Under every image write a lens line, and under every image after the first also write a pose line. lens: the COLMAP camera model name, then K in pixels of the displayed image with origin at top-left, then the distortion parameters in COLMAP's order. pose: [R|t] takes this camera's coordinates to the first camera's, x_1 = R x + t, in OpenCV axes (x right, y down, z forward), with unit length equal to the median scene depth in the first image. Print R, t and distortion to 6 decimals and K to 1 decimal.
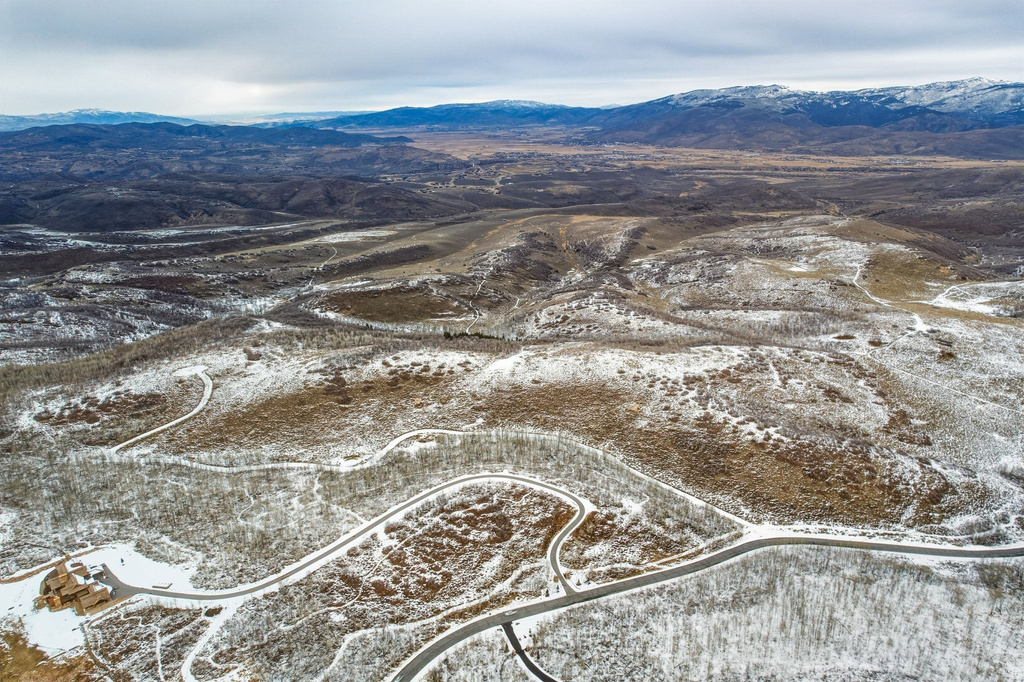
lens RADIAL K [[657.5, 0, 512.0], [0, 657.5, 341.0], [0, 0, 1]] dist [-0.079384, 0.069873]
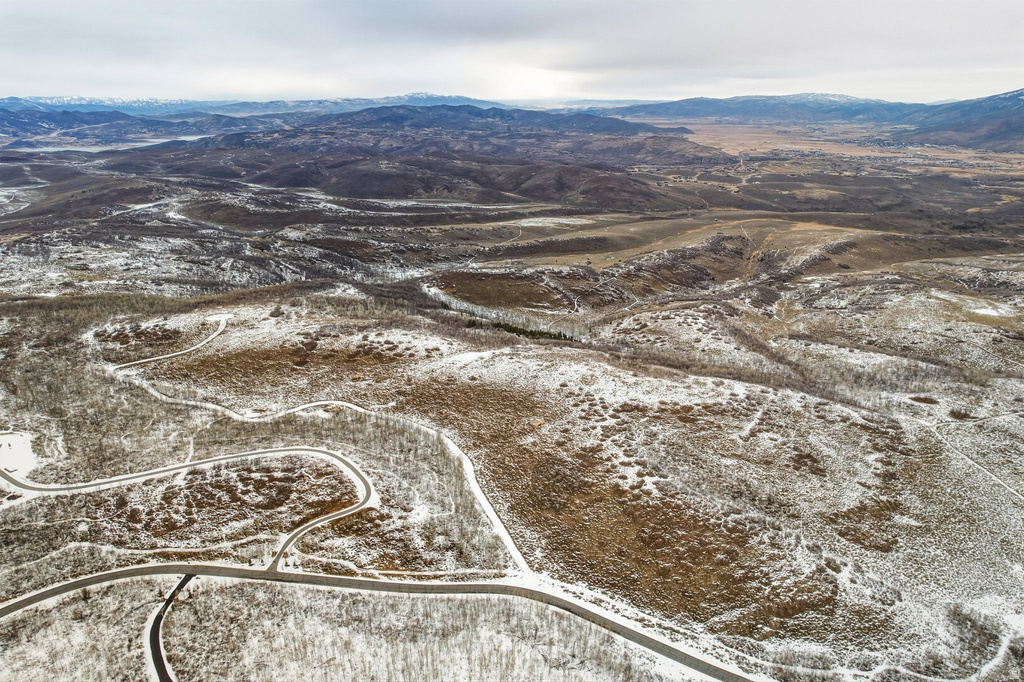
lens RADIAL K [[657.5, 0, 512.0], [0, 657.5, 341.0], [0, 0, 1]] dist [-0.079384, 0.069873]
pose [[0.908555, 0.157963, -0.386750, 0.354994], [-0.152217, 0.987292, 0.045659, -0.036537], [0.389047, 0.017386, 0.921054, 0.085739]]
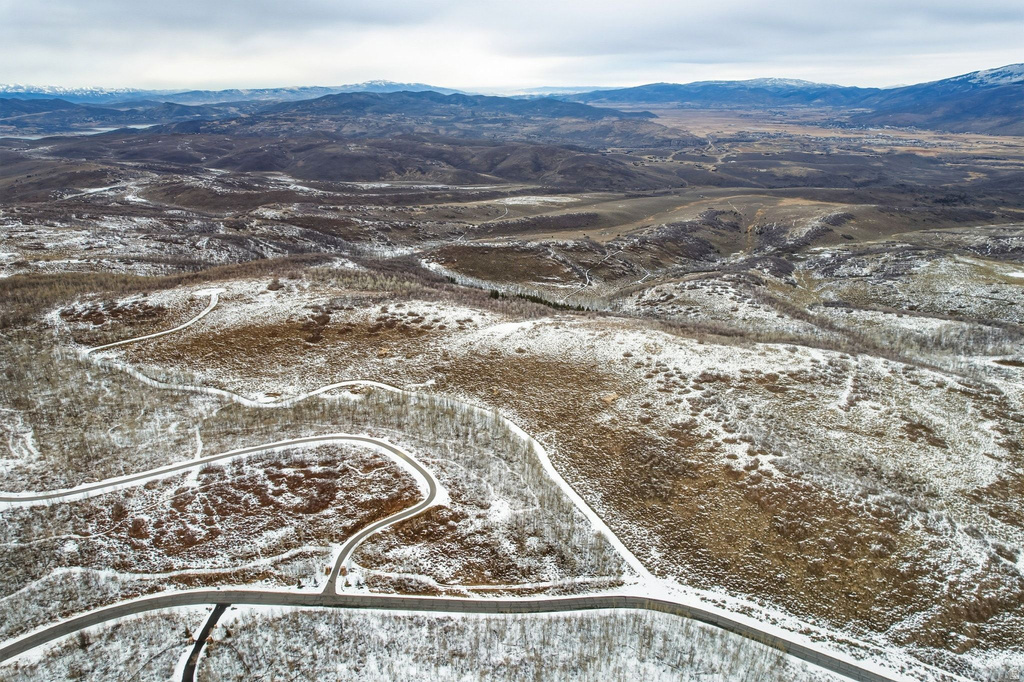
lens RADIAL K [[657.5, 0, 512.0], [0, 657.5, 341.0], [0, 0, 1]] dist [-0.079384, 0.069873]
pose [[0.931795, 0.140763, -0.334581, 0.237511], [-0.130134, 0.990019, 0.054098, 0.003819], [0.338856, -0.006868, 0.940813, 0.148697]]
